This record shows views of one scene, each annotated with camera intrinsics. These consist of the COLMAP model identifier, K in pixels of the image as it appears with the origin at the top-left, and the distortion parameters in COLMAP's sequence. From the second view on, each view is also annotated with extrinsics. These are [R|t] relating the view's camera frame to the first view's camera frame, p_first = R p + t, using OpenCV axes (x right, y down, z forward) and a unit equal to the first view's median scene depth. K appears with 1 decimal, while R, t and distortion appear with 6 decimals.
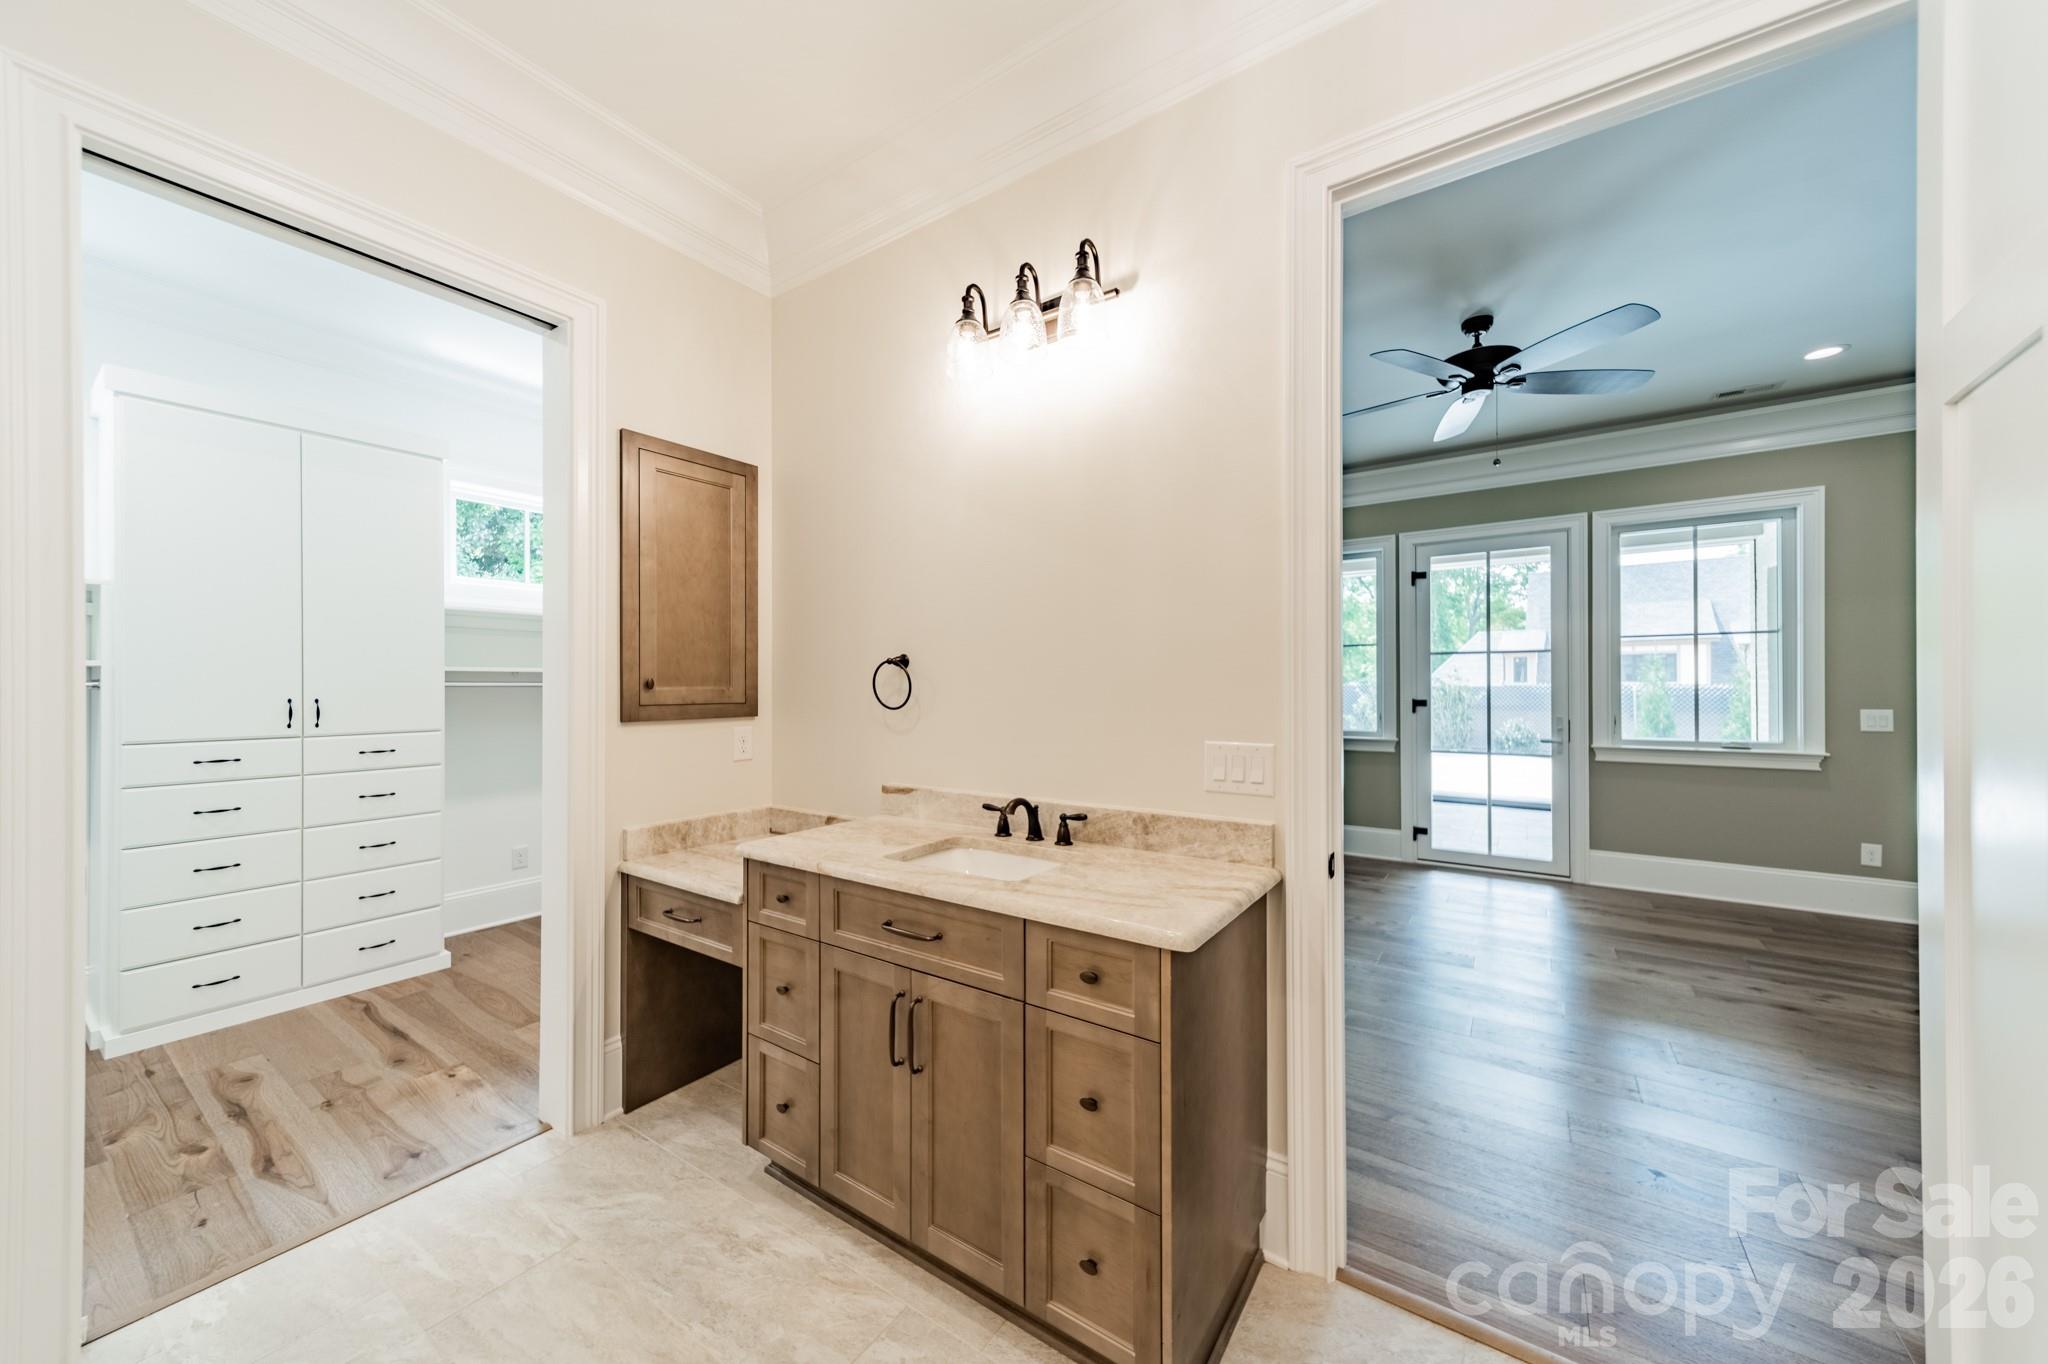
lens RADIAL K [[716.6, 0, 1031.2], [0, 716.6, 683.4], [0, 0, 1]] dist [0.001960, 0.000051]
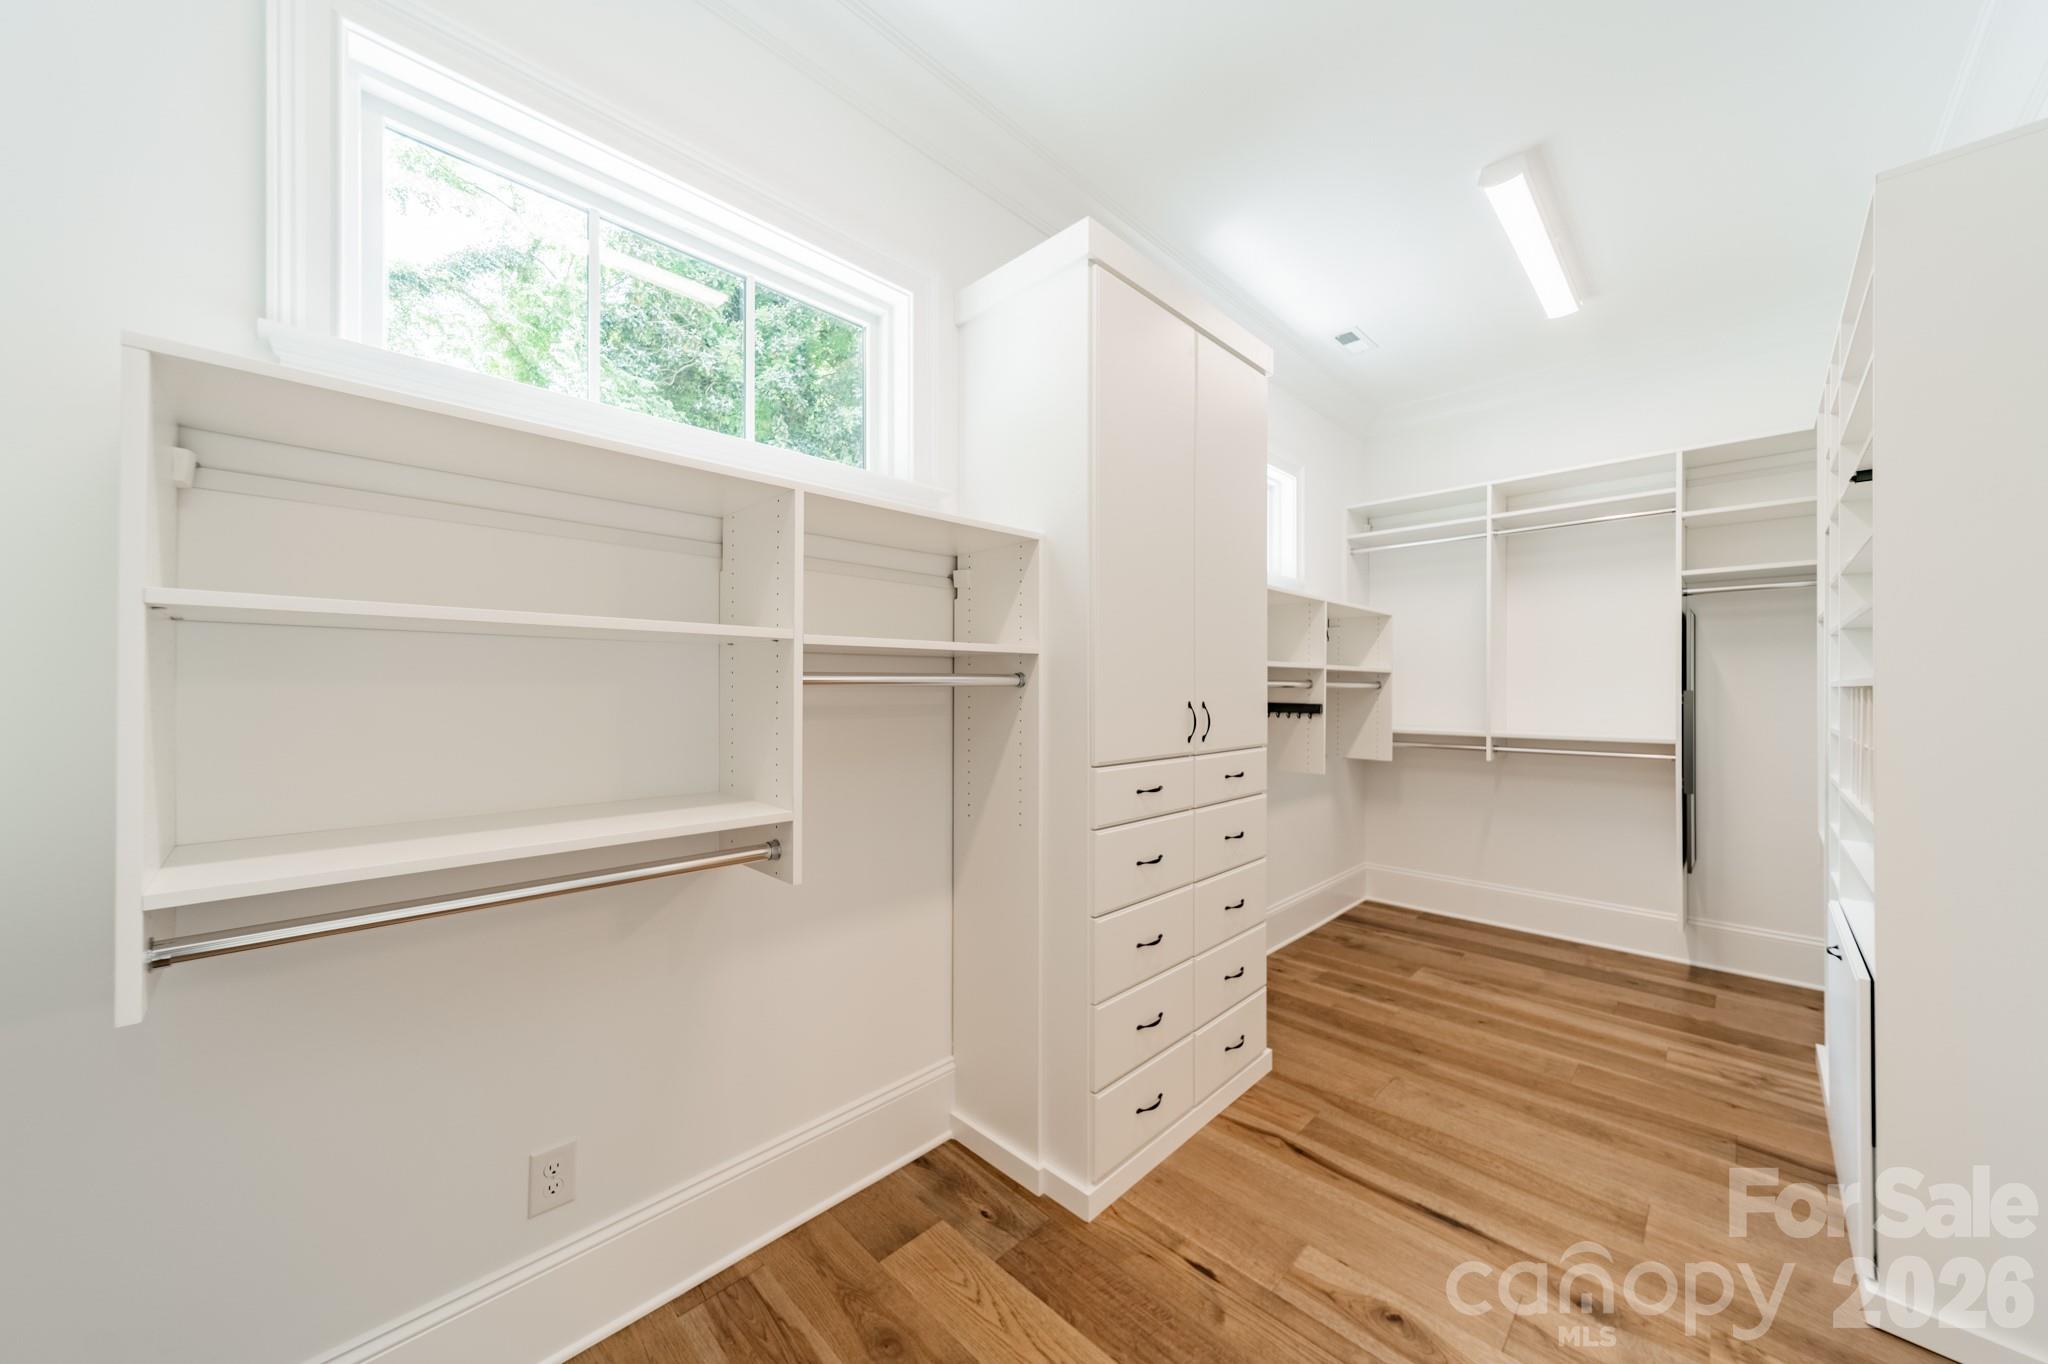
lens RADIAL K [[716.6, 0, 1023.9], [0, 716.6, 685.7], [0, 0, 1]] dist [0.001960, 0.000051]
pose [[0.980564, 0.002834, -0.196177, -1.361702], [-0.002811, 0.999996, 0.000399, 0.007528], [0.196178, 0.000160, 0.980568, 0.349976]]
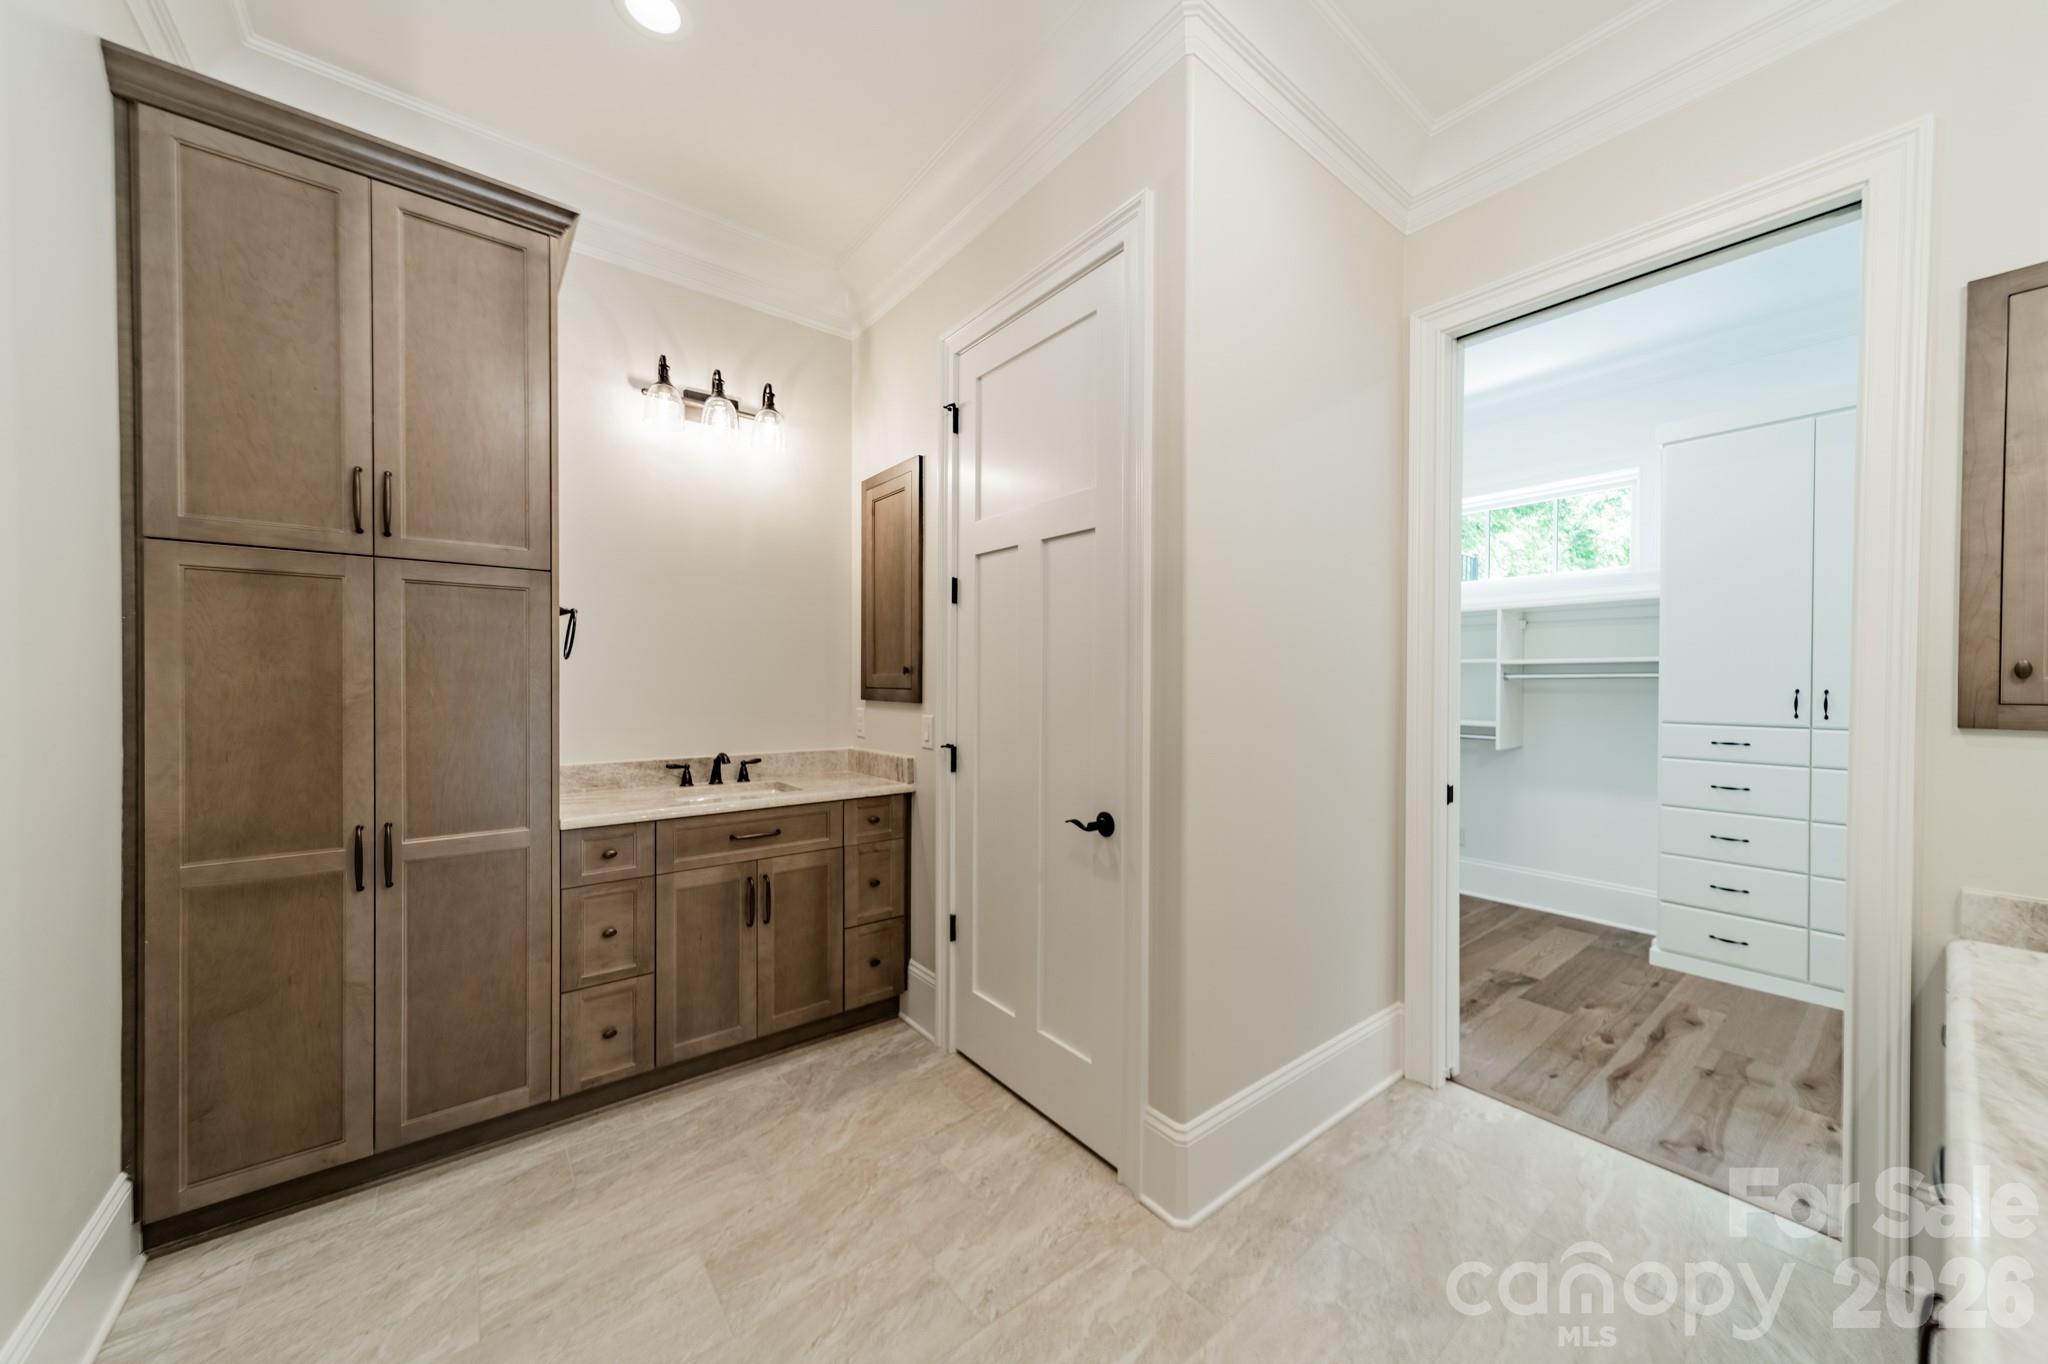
lens RADIAL K [[716.6, 0, 1031.2], [0, 716.6, 684.6], [0, 0, 1]] dist [0.001960, 0.000051]
pose [[-0.310766, 0.007036, -0.950461, 0.325320], [0.004083, 0.999973, 0.006067, 0.006090], [0.950478, -0.001996, -0.310786, 0.382636]]
